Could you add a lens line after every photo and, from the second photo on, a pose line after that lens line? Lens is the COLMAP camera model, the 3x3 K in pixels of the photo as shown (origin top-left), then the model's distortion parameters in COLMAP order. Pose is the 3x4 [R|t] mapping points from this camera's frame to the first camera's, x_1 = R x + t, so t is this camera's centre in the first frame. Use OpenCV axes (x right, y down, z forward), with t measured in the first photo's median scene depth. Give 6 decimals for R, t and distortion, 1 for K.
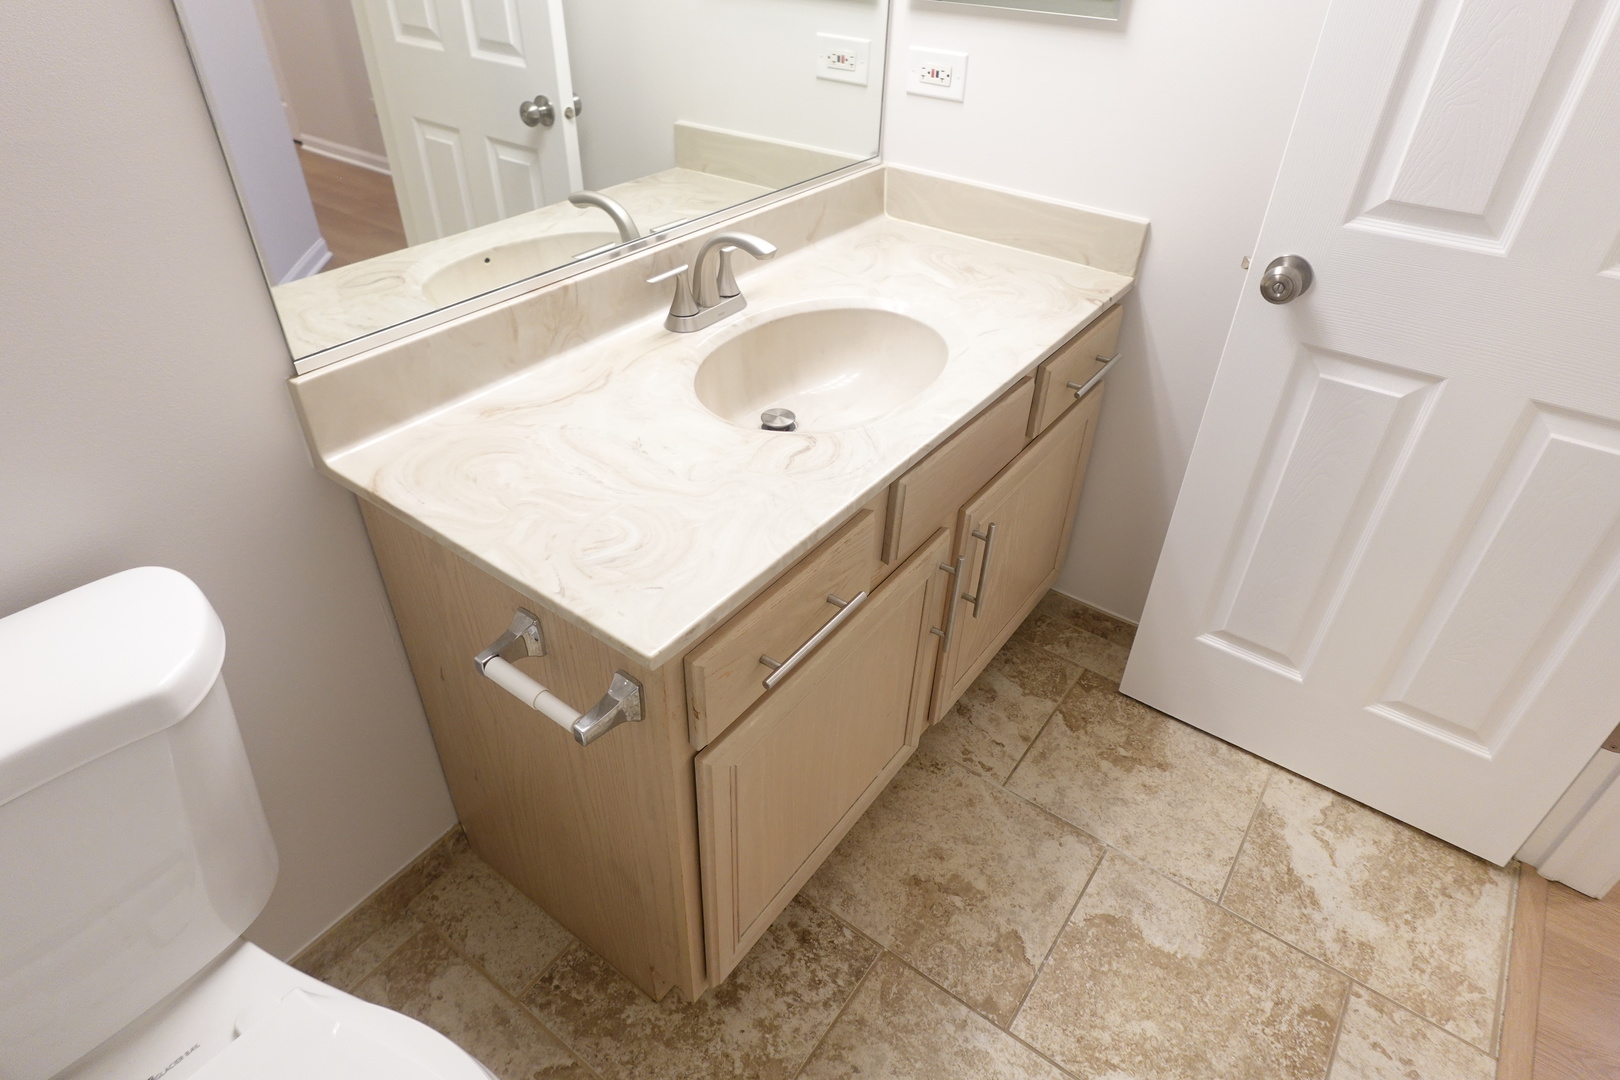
lens RADIAL K [[917.1, 0, 810.7], [0, 917.1, 543.0], [0, 0, 1]] dist [-0.005141, 0.004449]
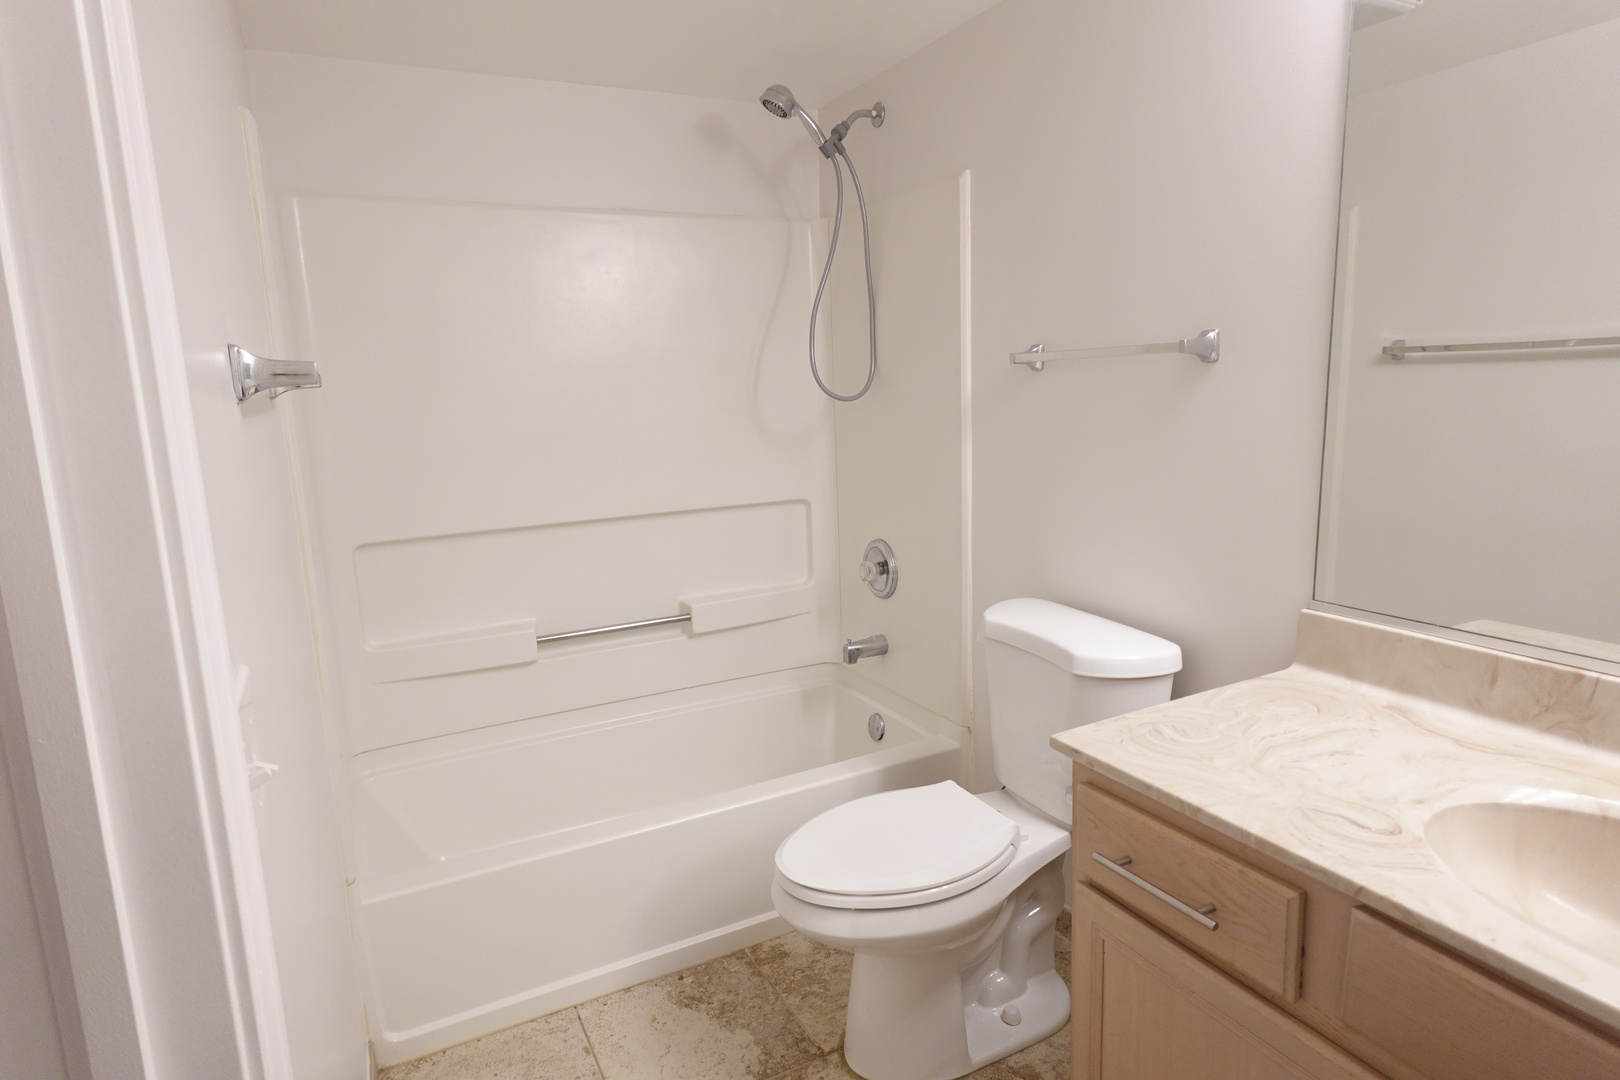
lens RADIAL K [[917.1, 0, 810.7], [0, 917.1, 543.0], [0, 0, 1]] dist [-0.005141, 0.004449]
pose [[-0.448991, 0.146155, -0.881502, 0.784395], [-0.513293, 0.765326, 0.388338, -0.306944], [0.731394, 0.626829, -0.268604, 0.537177]]
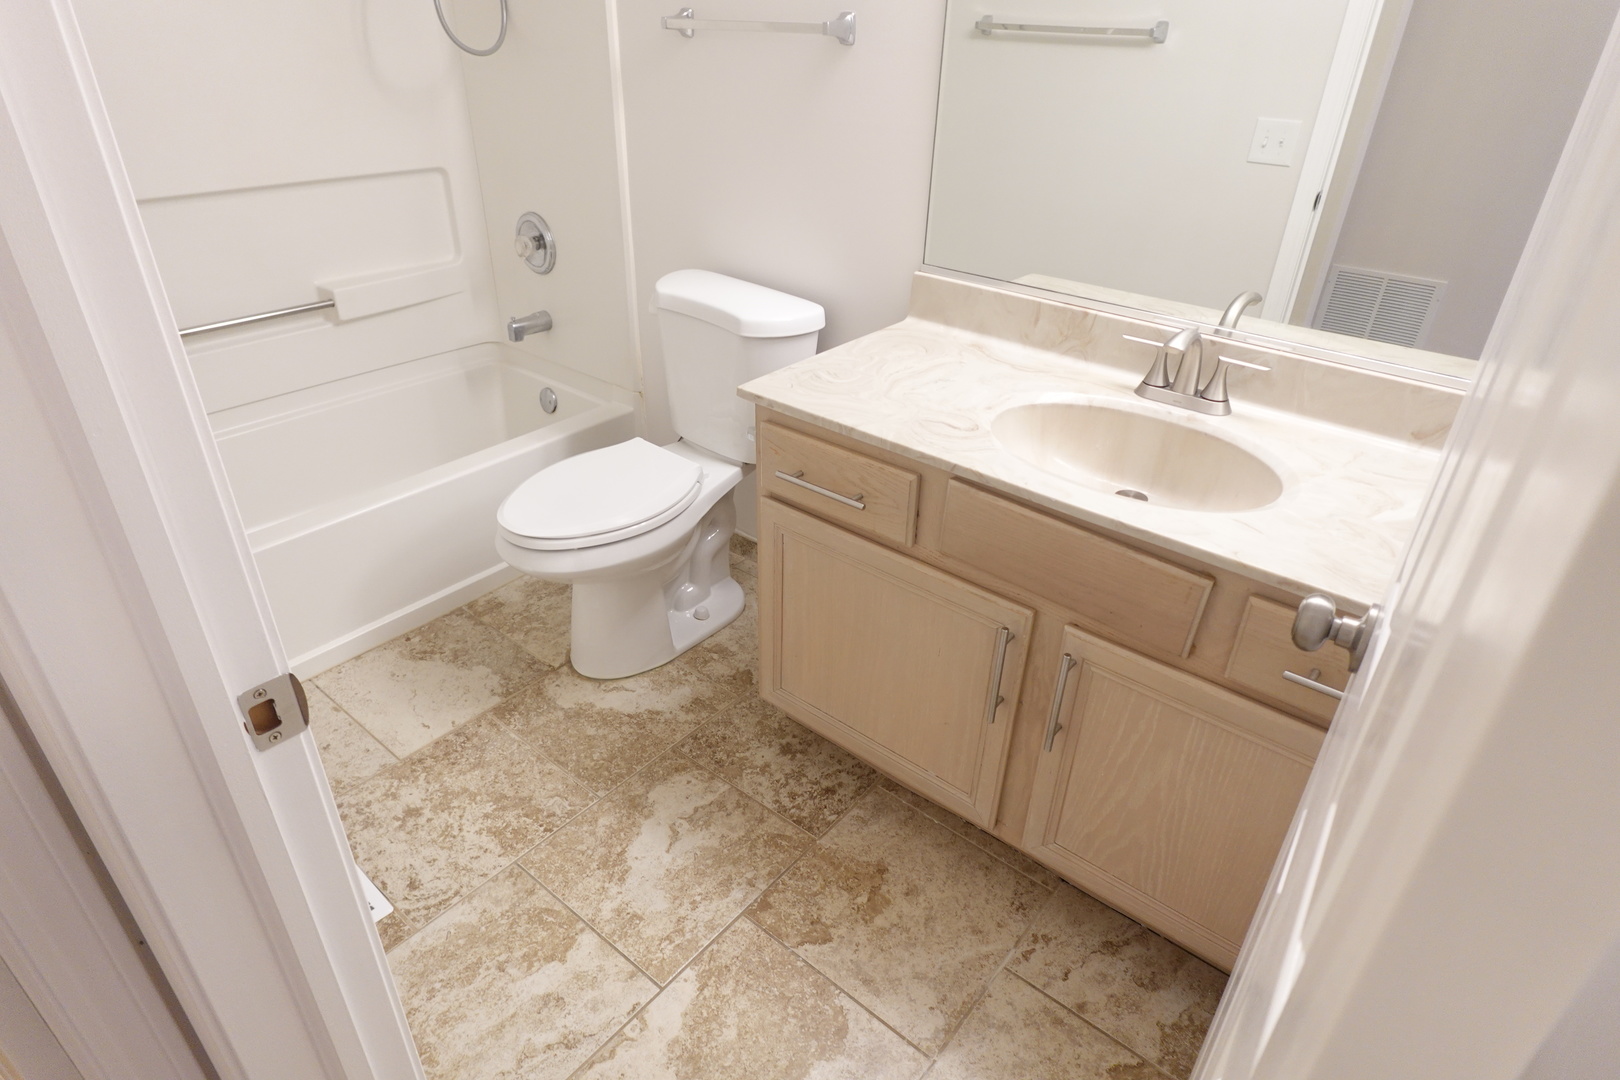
lens RADIAL K [[917.1, 0, 810.7], [0, 917.1, 543.0], [0, 0, 1]] dist [-0.005141, 0.004449]
pose [[-0.060962, 0.482931, -0.873534, 0.976695], [-0.616222, 0.670257, 0.413554, -0.322759], [0.785210, 0.563502, 0.256732, 0.475953]]
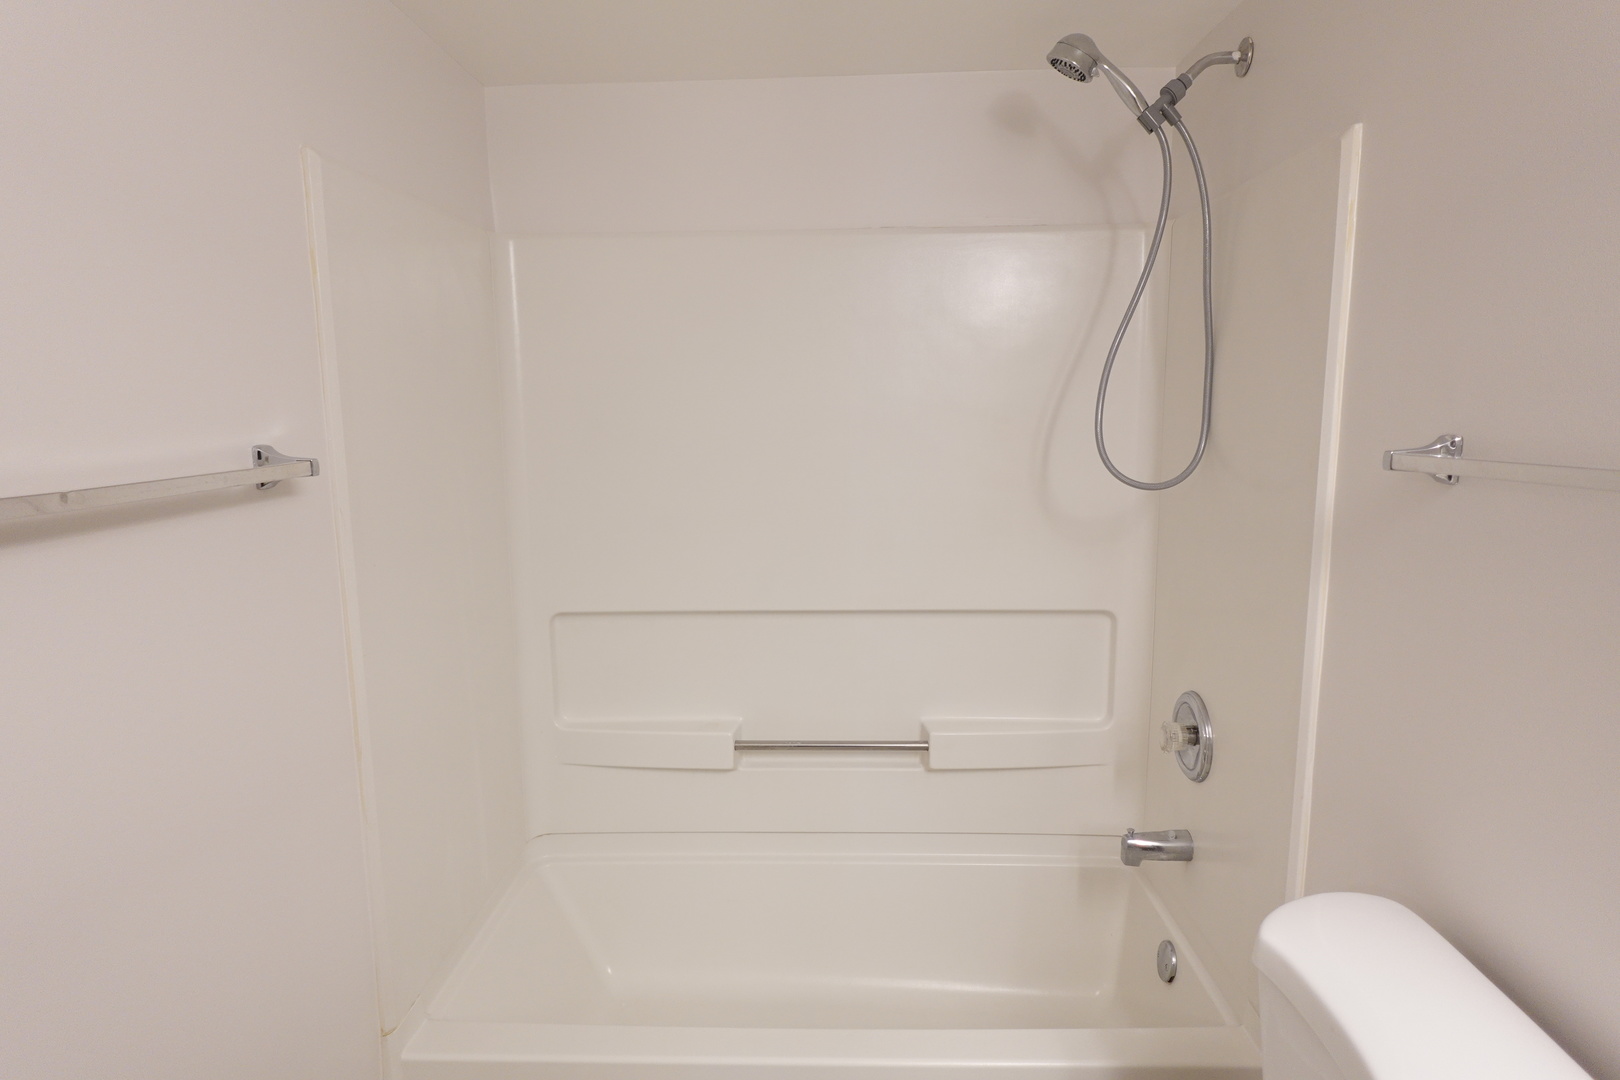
lens RADIAL K [[917.1, 0, 810.7], [0, 917.1, 543.0], [0, 0, 1]] dist [-0.005141, 0.004449]
pose [[-0.827850, 0.068352, -0.556770, 0.190391], [-0.342106, 0.725077, 0.597684, -0.377694], [0.444554, 0.685267, -0.576871, 0.482320]]
